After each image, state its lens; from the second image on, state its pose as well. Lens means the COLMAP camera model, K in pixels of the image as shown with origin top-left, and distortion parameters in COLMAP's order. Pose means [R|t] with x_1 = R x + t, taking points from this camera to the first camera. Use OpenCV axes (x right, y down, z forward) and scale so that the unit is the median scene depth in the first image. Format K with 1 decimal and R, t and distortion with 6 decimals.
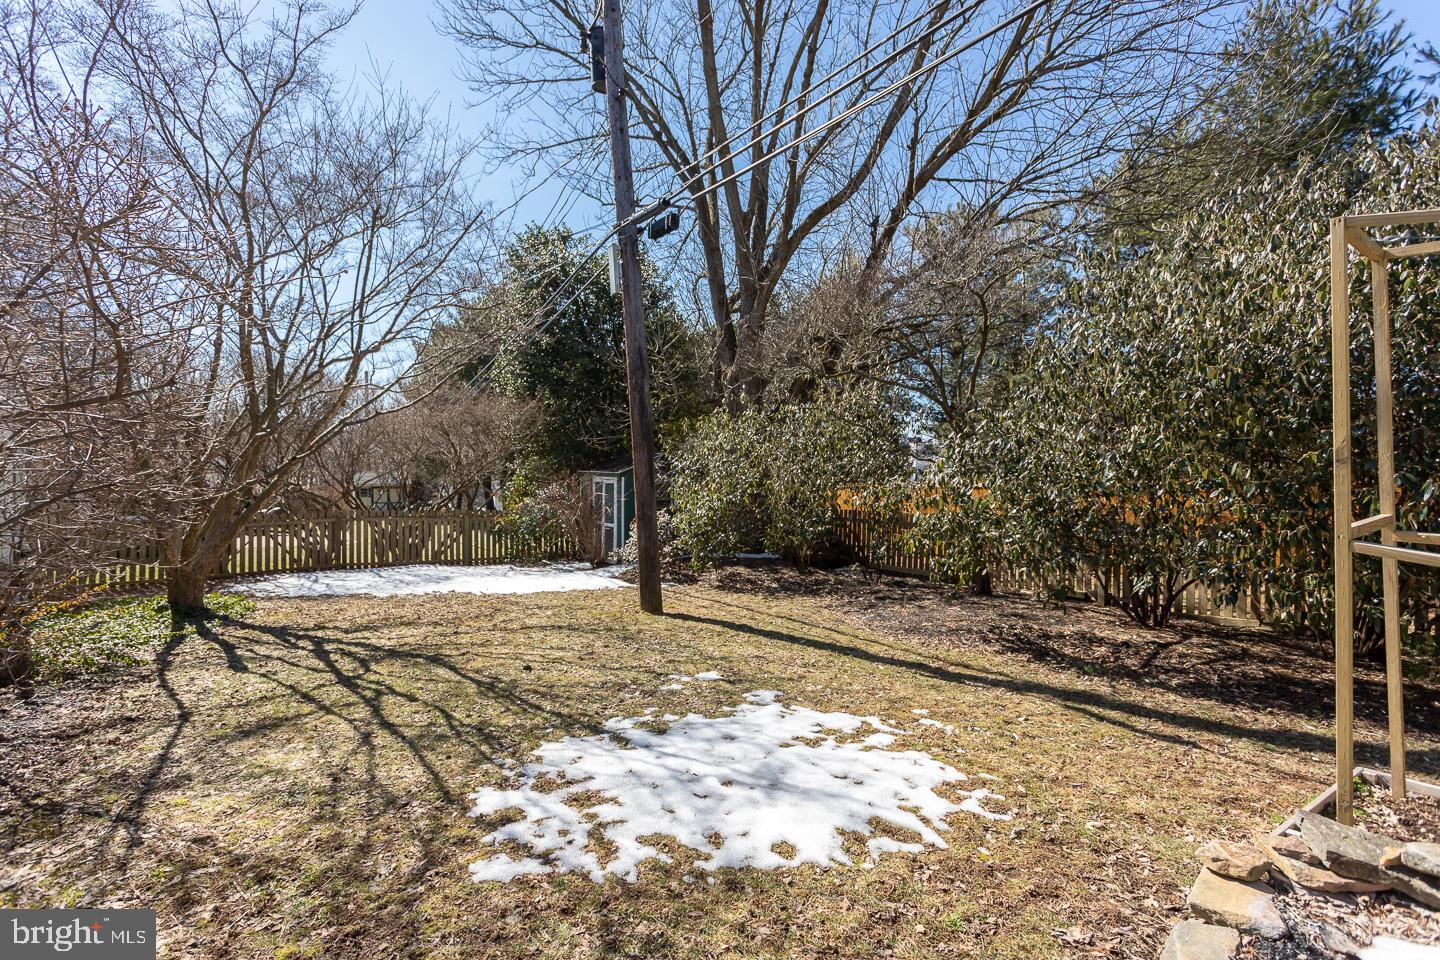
lens RADIAL K [[686.8, 0, 717.4], [0, 686.8, 472.9], [0, 0, 1]] dist [0.003684, -0.000375]
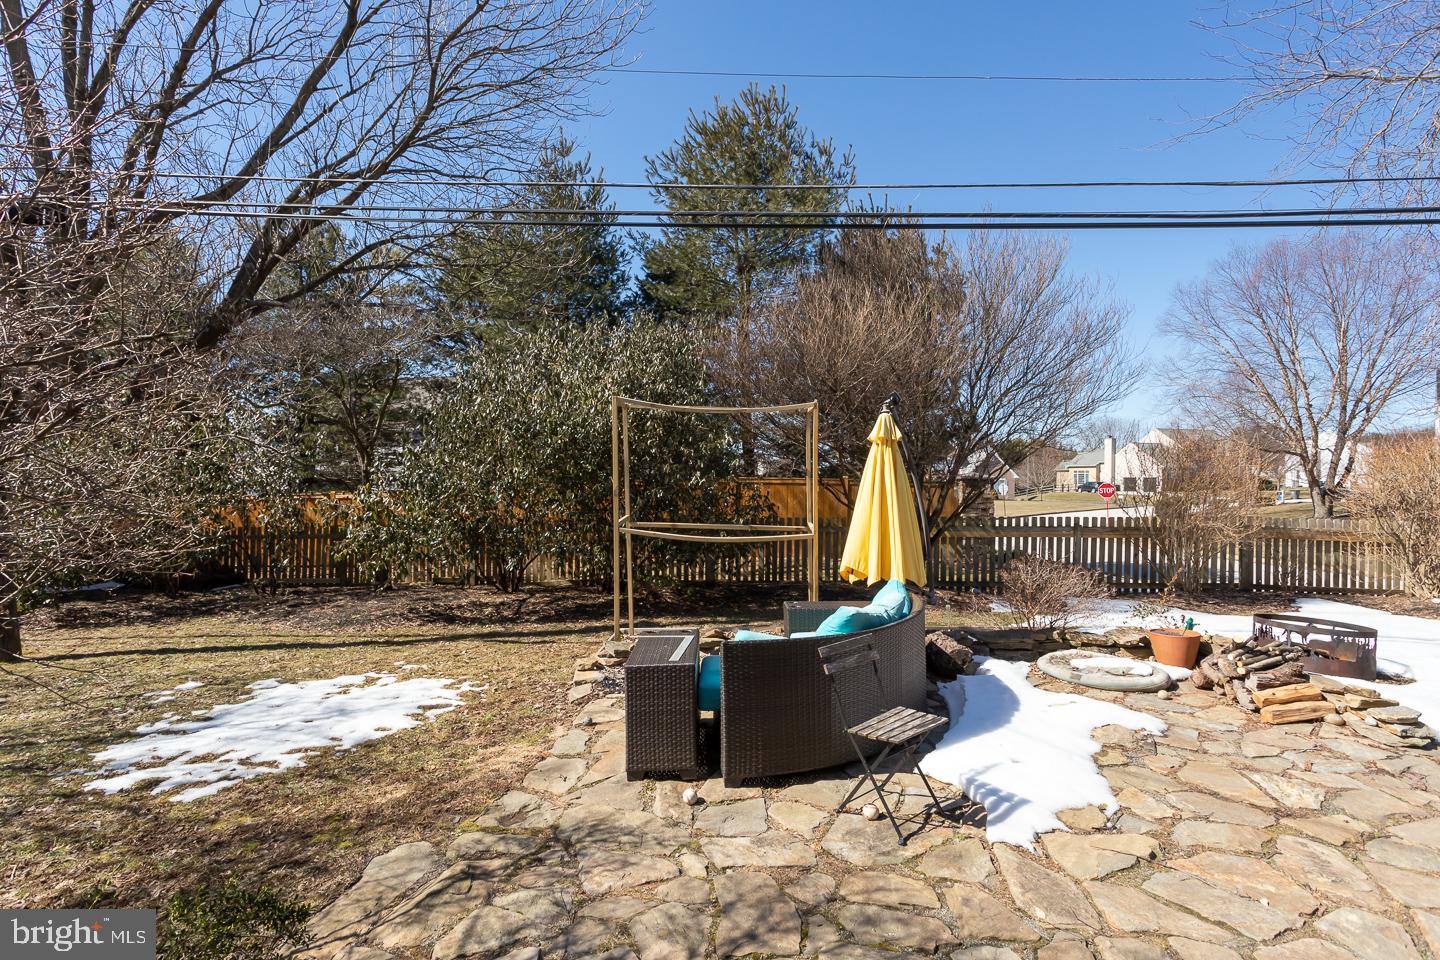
lens RADIAL K [[686.8, 0, 720.1], [0, 686.8, 480.9], [0, 0, 1]] dist [0.003684, -0.000375]
pose [[0.599904, -0.009125, 0.800020, -0.431477], [0.002796, 0.999953, 0.009309, -0.050351], [-0.800067, -0.003347, 0.599901, -0.398799]]
